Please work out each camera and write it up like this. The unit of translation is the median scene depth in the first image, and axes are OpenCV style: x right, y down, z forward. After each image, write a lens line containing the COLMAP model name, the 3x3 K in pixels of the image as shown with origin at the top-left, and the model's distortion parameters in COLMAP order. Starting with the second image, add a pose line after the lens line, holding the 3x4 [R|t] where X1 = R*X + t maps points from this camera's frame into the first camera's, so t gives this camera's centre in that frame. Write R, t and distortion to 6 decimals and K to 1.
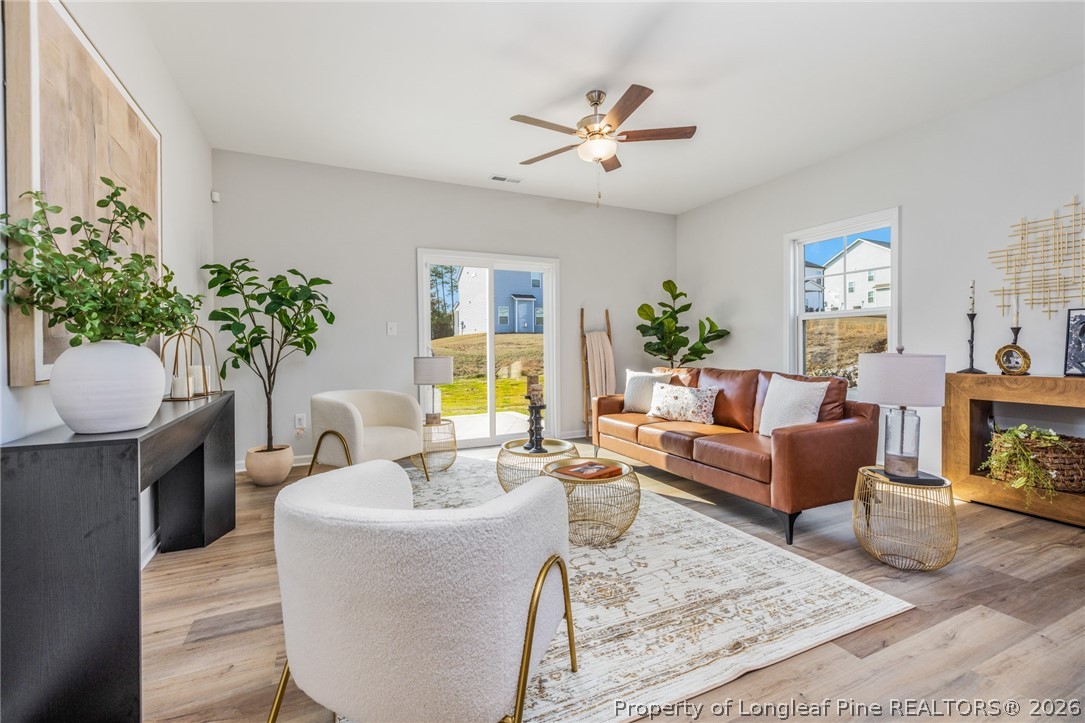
lens RADIAL K [[463.7, 0, 535.5], [0, 463.7, 350.0], [0, 0, 1]] dist [0.001710, -0.000088]
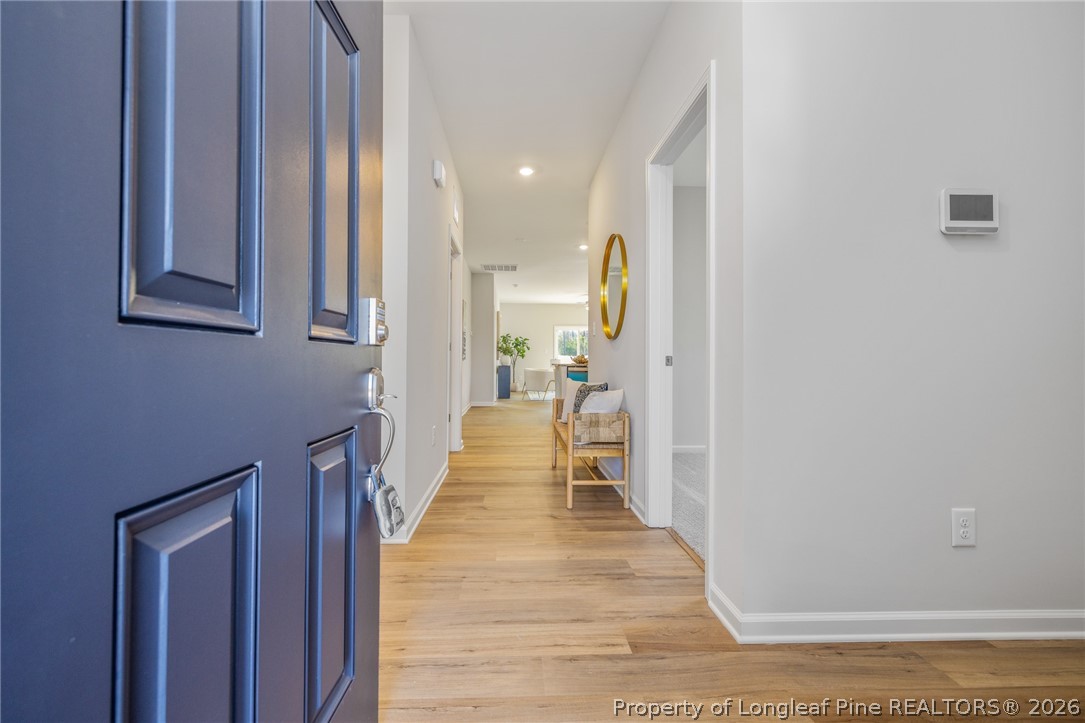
lens RADIAL K [[472.4, 0, 530.9], [0, 472.4, 337.4], [0, 0, 1]] dist [0.002988, 0.000151]
pose [[0.923126, -0.009188, -0.384389, 1.066646], [-0.013203, 0.998367, -0.055572, 0.052103], [0.384272, 0.056375, 0.921497, -2.576281]]
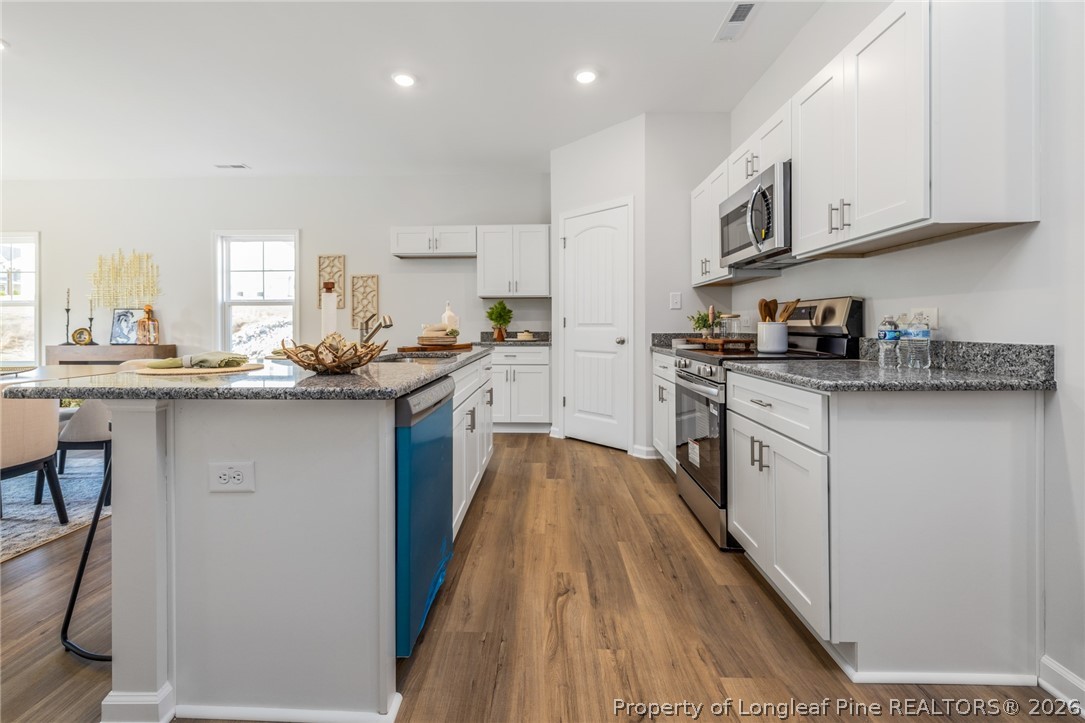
lens RADIAL K [[463.1, 0, 529.4], [0, 463.1, 326.0], [0, 0, 1]] dist [-0.000747, -0.000227]
pose [[0.450659, 0.008146, 0.892659, 0.194584], [0.004677, 0.999923, -0.011486, 0.007723], [-0.892684, 0.009352, 0.450586, -1.025746]]
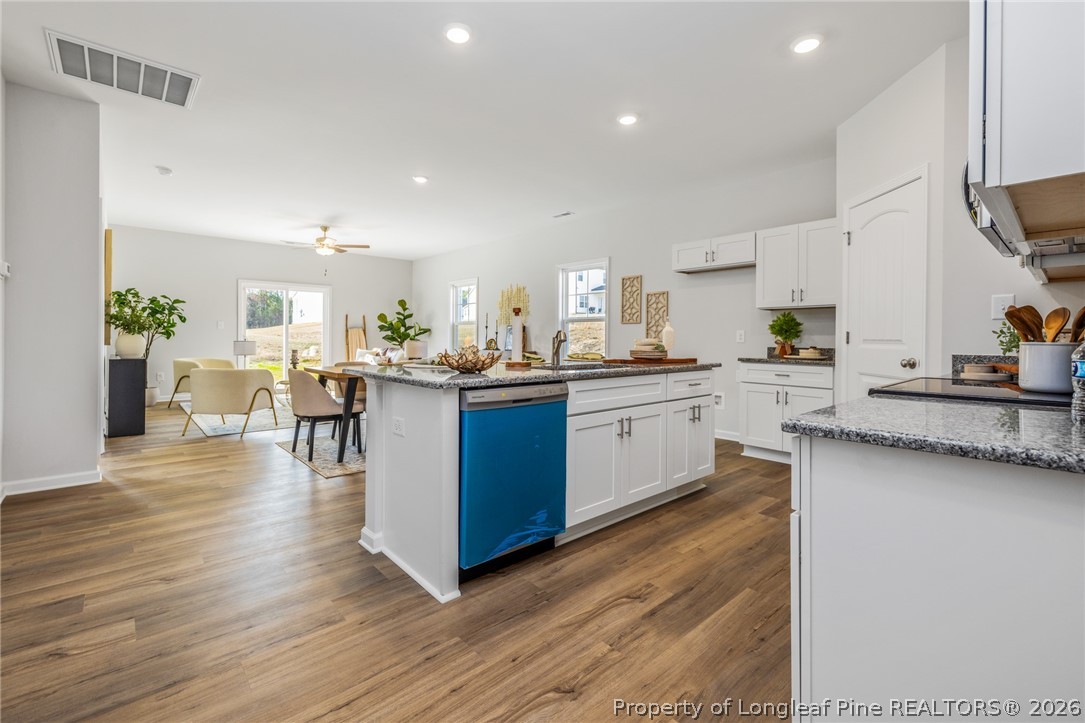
lens RADIAL K [[472.4, 0, 530.9], [0, 472.4, 337.4], [0, 0, 1]] dist [0.002988, 0.000151]
pose [[0.959606, 0.015081, 0.280941, 0.397221], [-0.013140, 0.999875, -0.008791, 0.001496], [-0.281039, 0.004744, 0.959685, -1.319400]]
